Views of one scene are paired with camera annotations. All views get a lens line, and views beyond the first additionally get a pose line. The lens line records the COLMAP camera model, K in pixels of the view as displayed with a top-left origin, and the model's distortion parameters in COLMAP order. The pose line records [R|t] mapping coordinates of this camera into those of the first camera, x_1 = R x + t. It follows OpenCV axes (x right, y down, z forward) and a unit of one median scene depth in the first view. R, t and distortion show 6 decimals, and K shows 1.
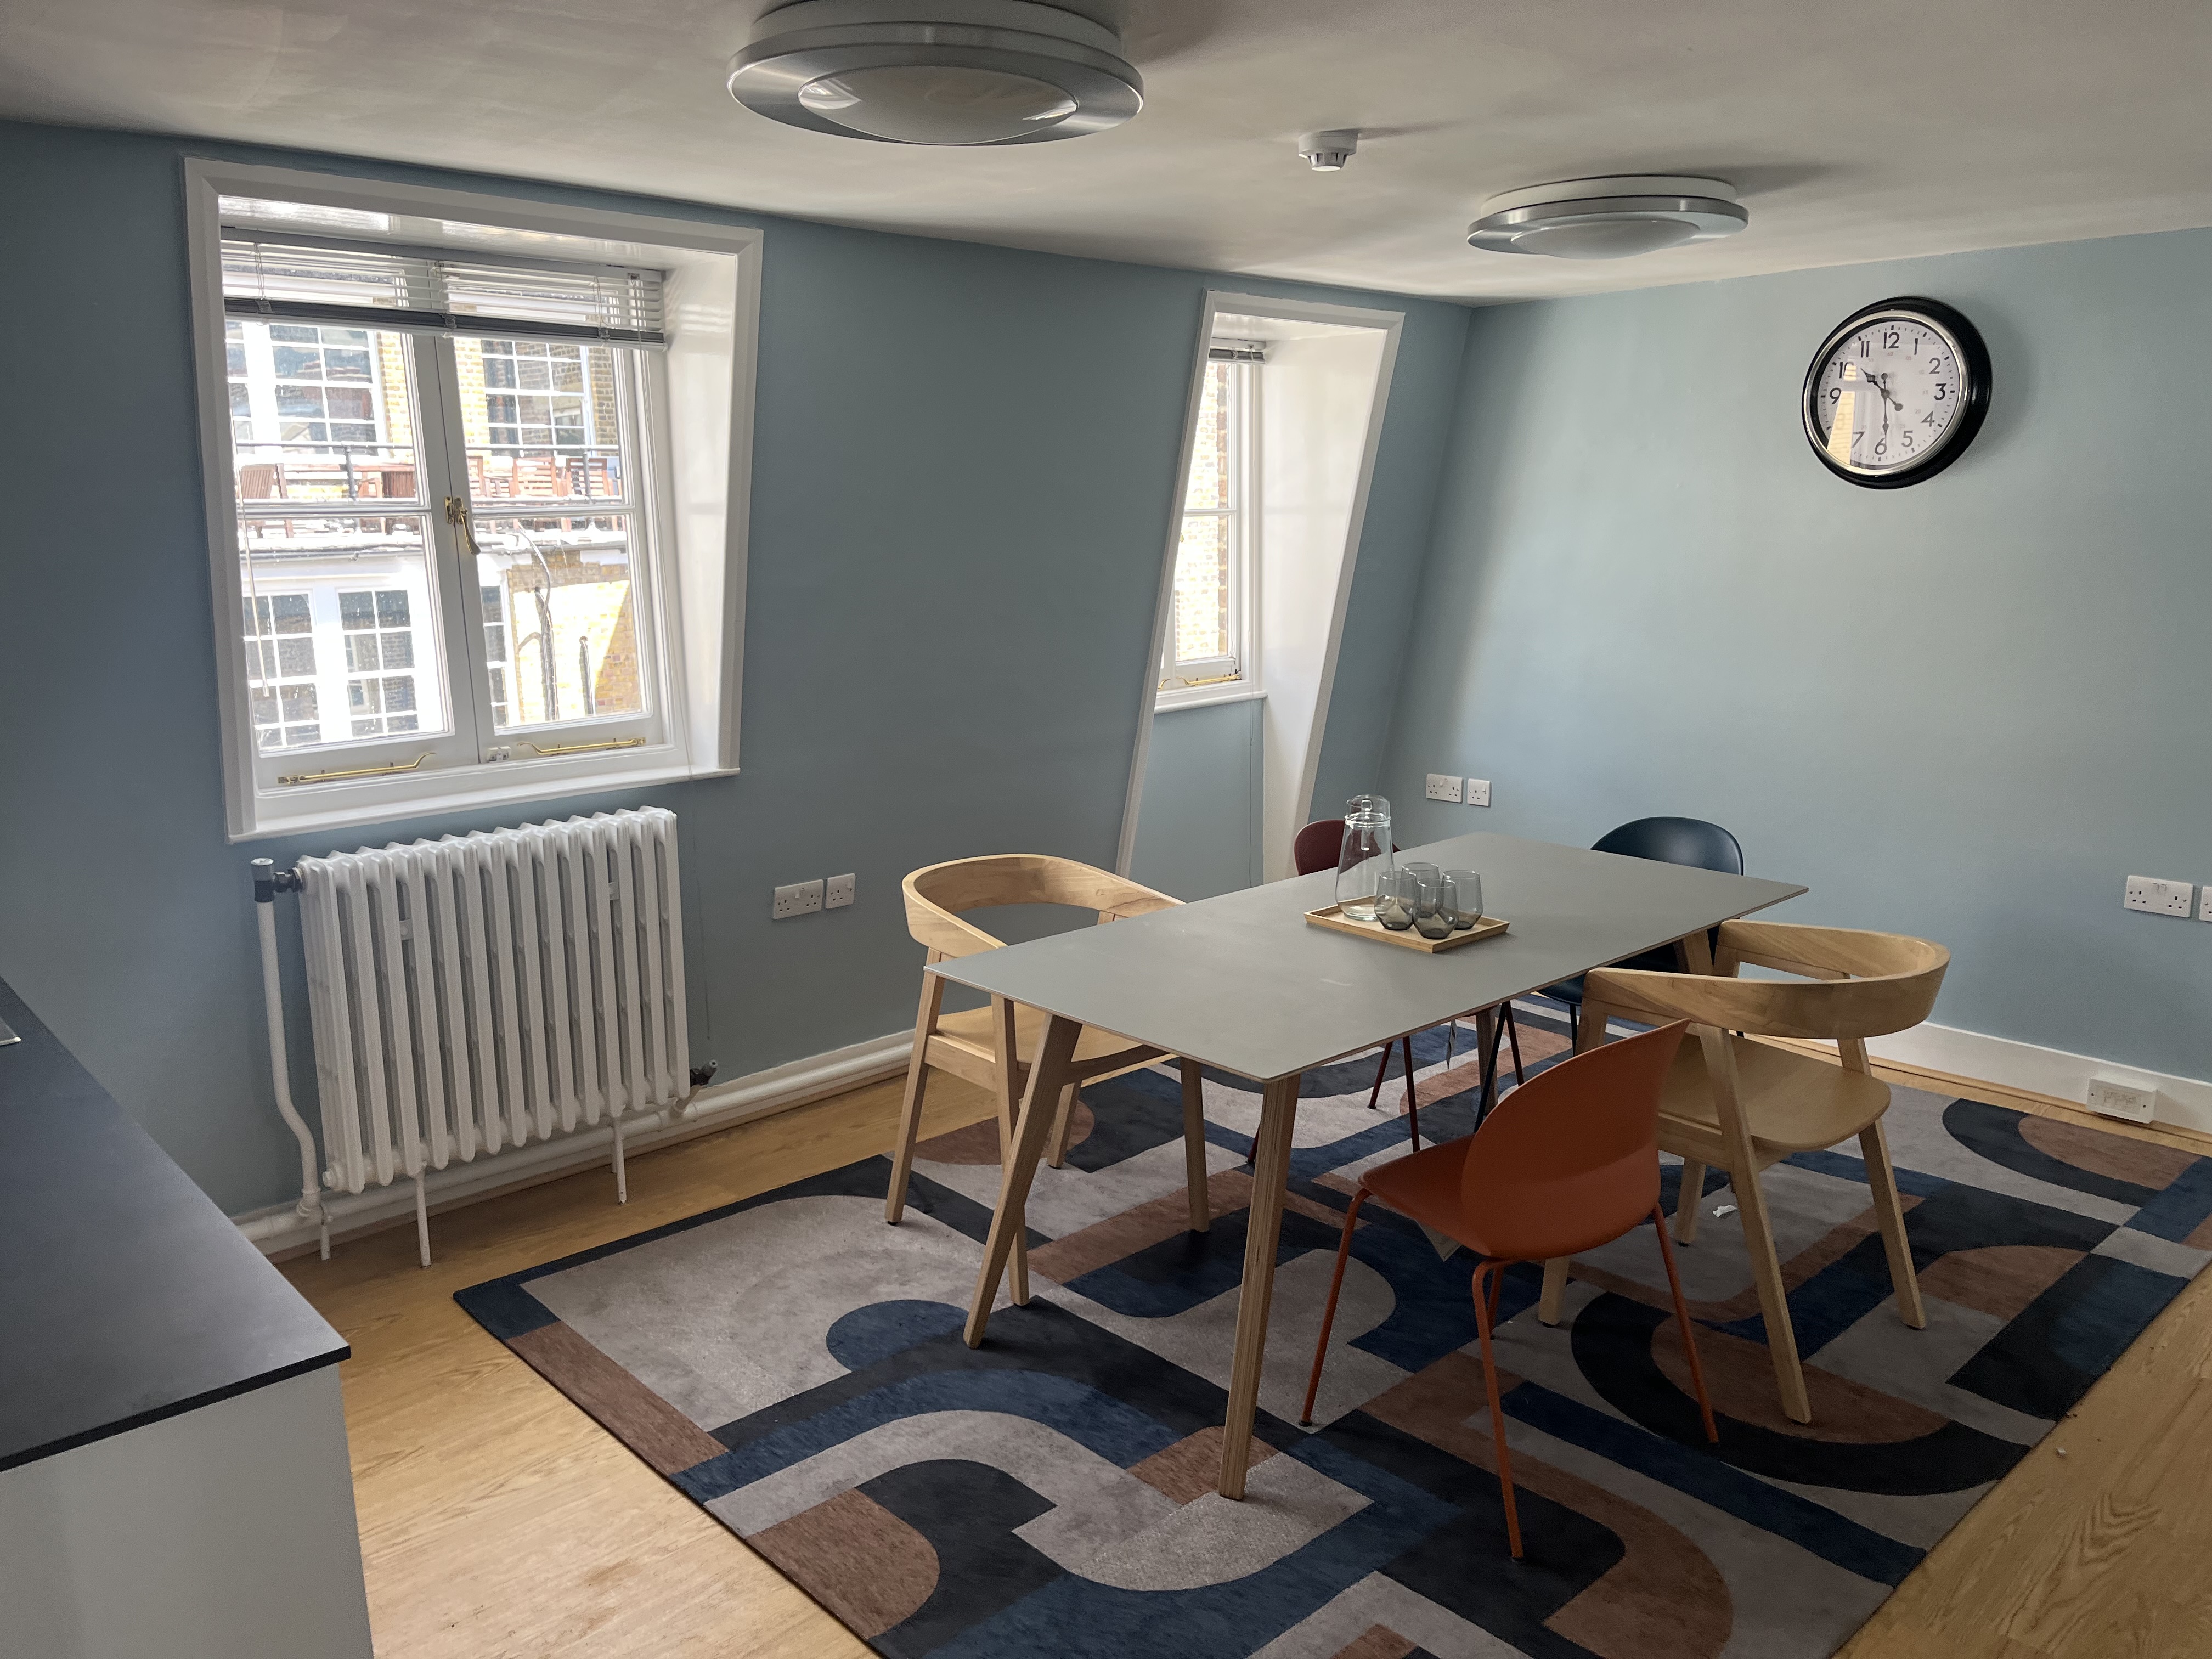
lens RADIAL K [[1671.7, 0, 1106.0], [0, 1671.7, 829.5], [0, 0, 1]] dist [0.025927, -0.006100]
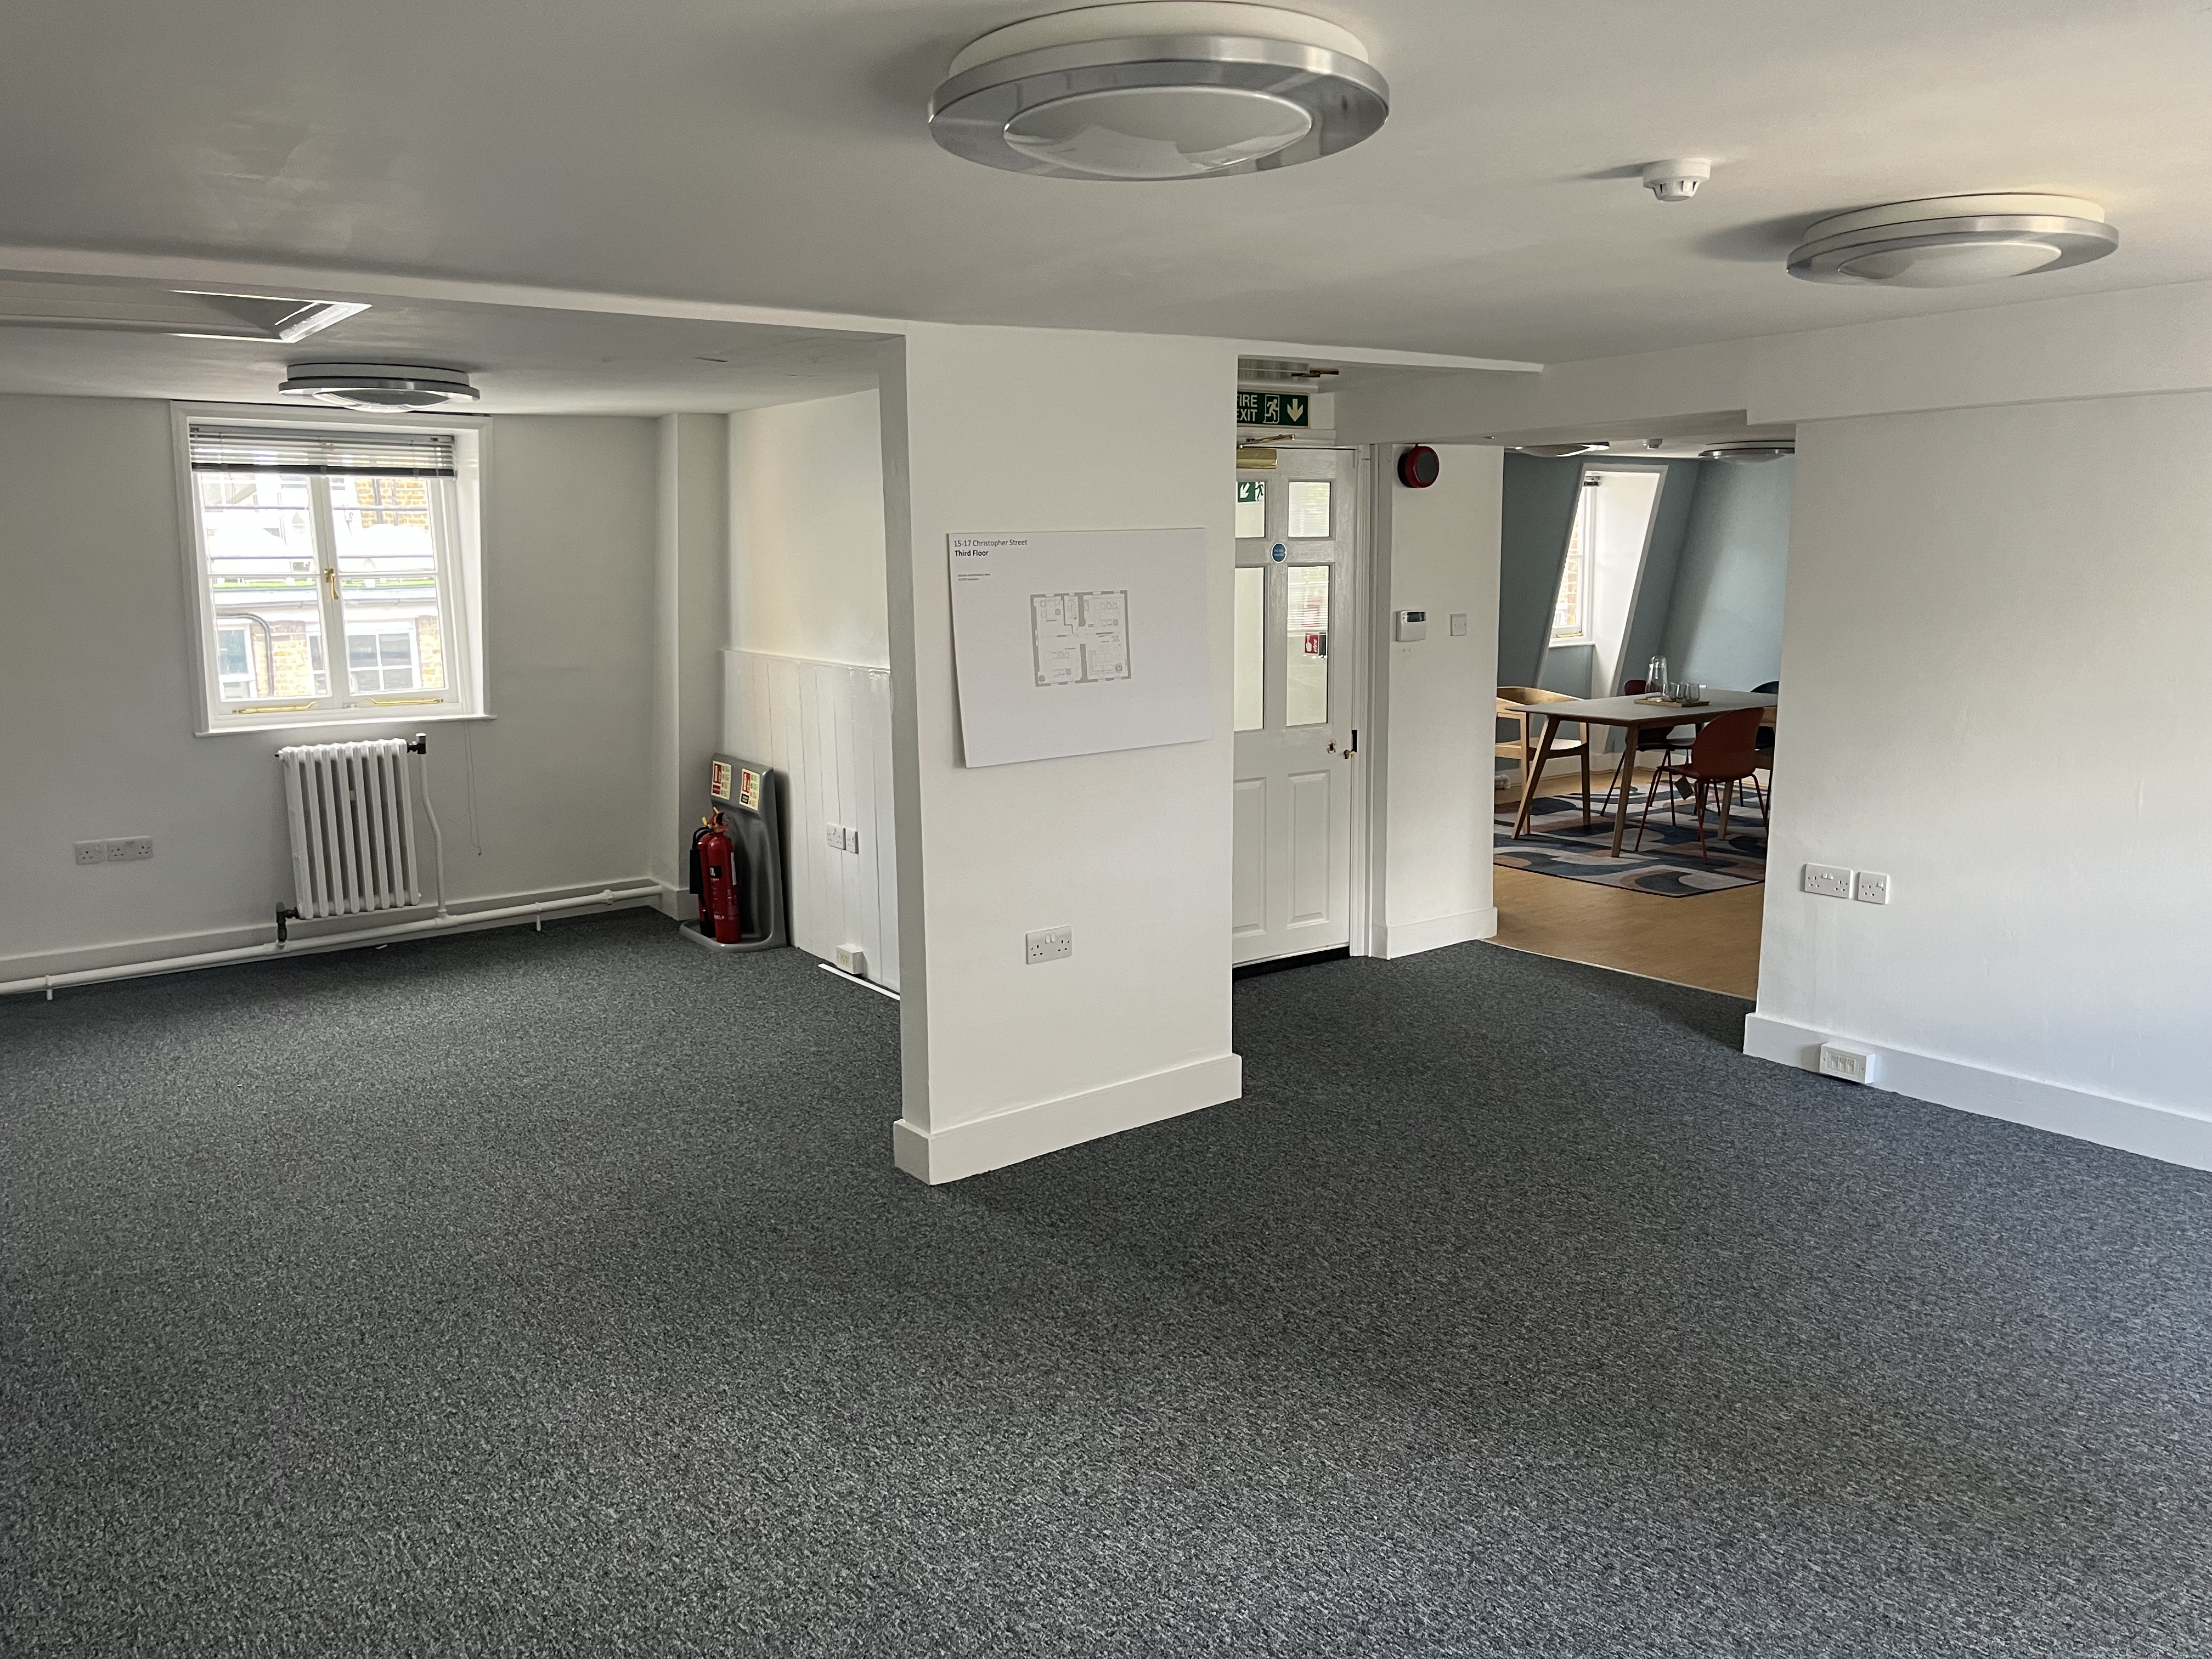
lens RADIAL K [[1671.7, 0, 1106.0], [0, 1671.7, 829.5], [0, 0, 1]] dist [0.025927, -0.006100]
pose [[0.992127, 0.020638, -0.123521, -0.277044], [-0.023377, 0.999511, -0.020763, 0.234285], [0.123032, 0.023487, 0.992125, -1.285678]]
